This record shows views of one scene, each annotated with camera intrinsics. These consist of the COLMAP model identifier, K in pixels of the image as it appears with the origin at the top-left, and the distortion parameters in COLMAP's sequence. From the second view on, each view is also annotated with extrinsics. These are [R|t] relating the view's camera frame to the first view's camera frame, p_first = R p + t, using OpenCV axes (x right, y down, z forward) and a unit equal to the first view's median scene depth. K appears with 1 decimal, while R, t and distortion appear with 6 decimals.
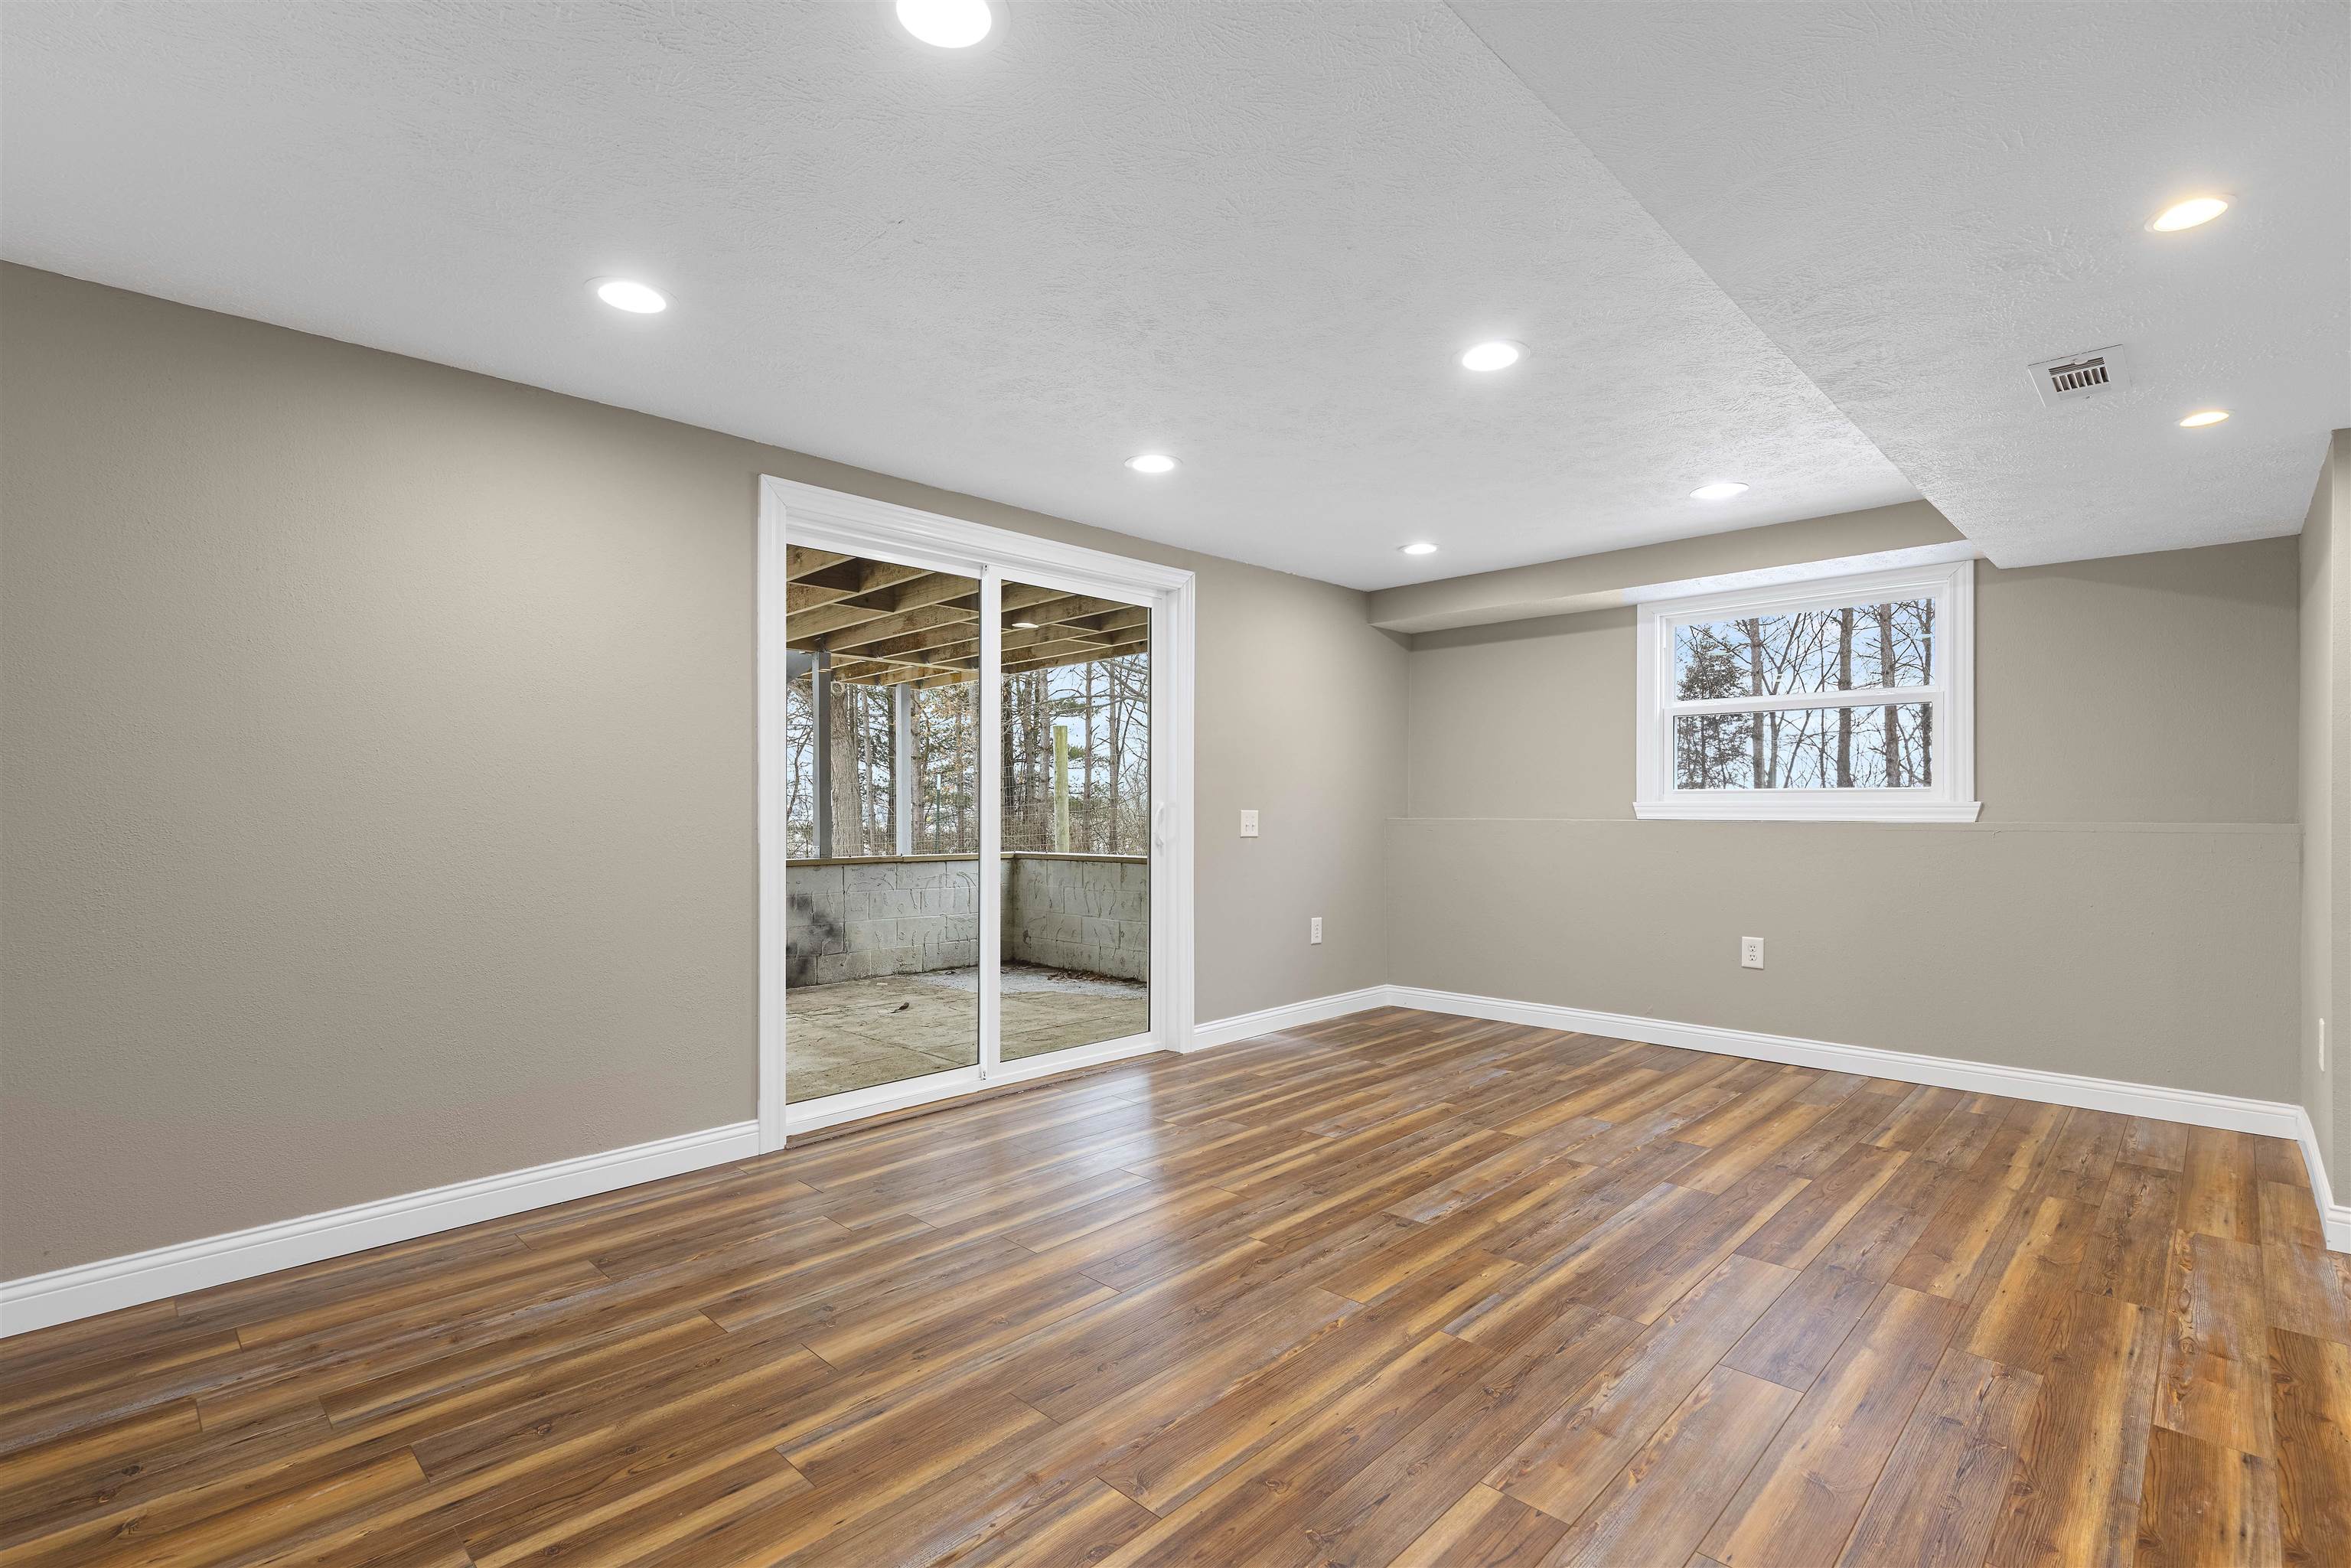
lens RADIAL K [[1076.6, 0, 1179.5], [0, 1076.6, 792.0], [0, 0, 1]] dist [0.013182, -0.003100]
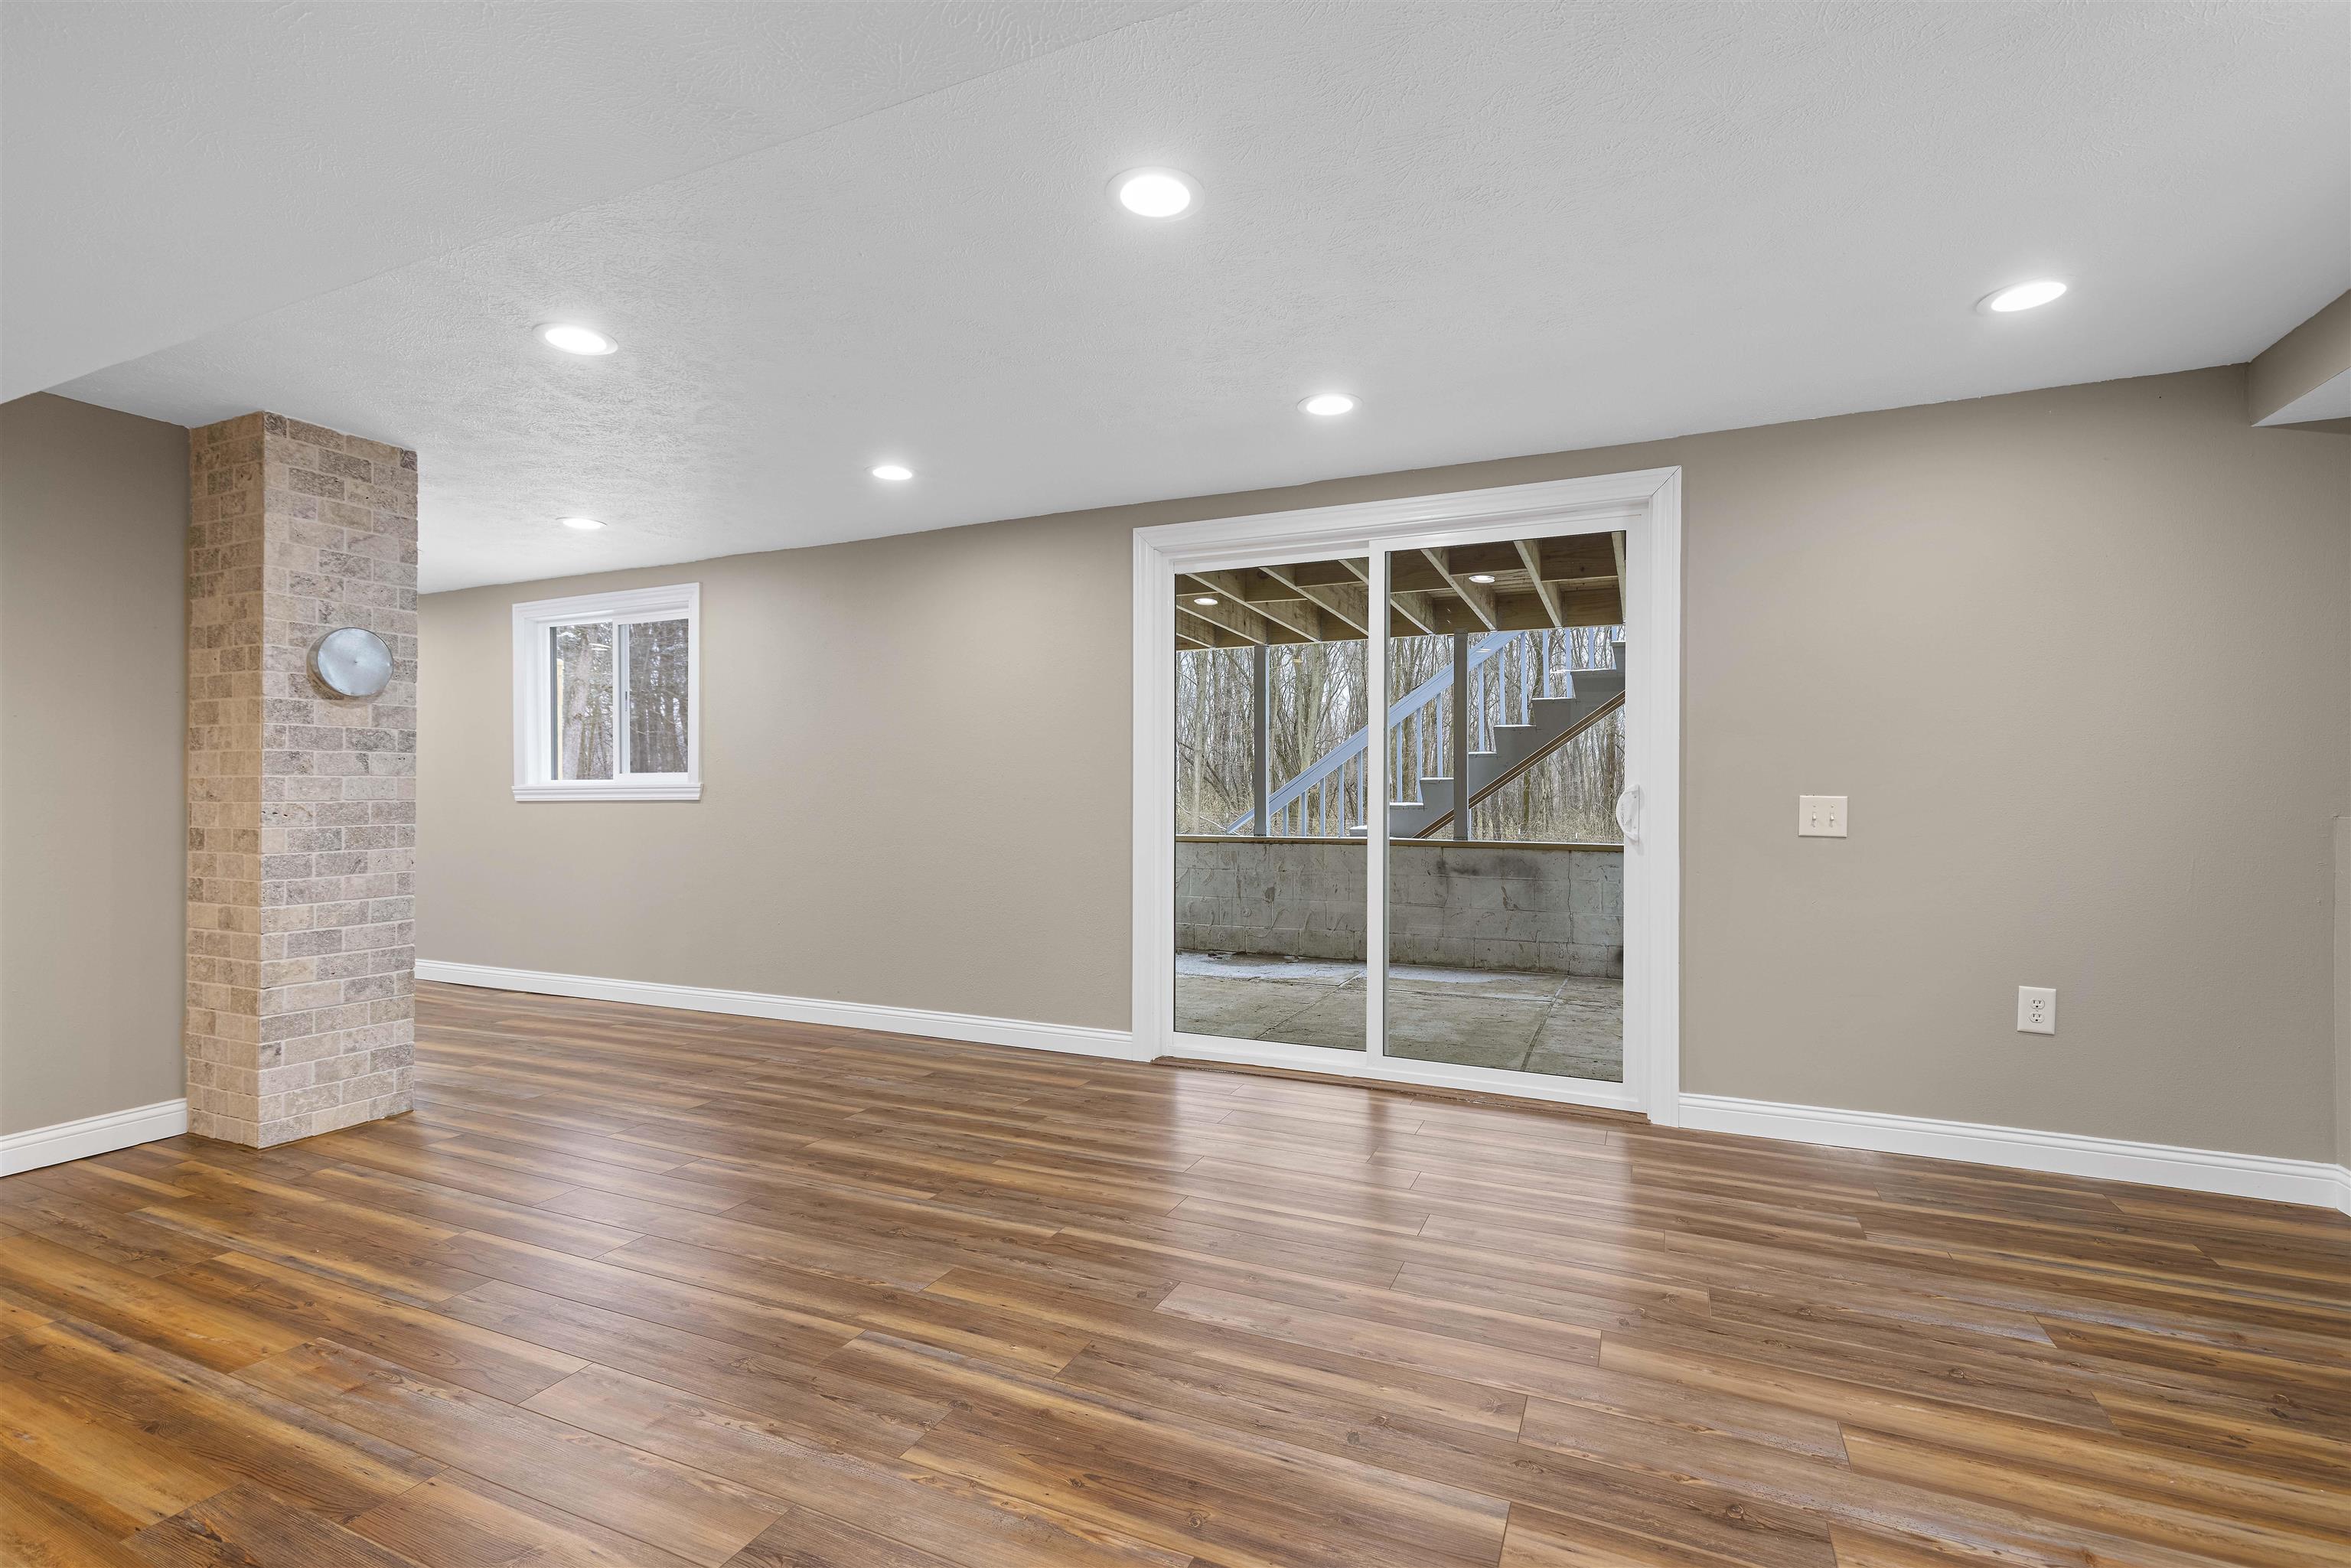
lens RADIAL K [[1076.6, 0, 1187.8], [0, 1076.6, 781.1], [0, 0, 1]] dist [0.013182, -0.003100]
pose [[0.337463, -0.005633, -0.941322, 0.847004], [0.010933, 0.999938, -0.002064, 0.007882], [0.941275, -0.009595, 0.337503, 0.641056]]
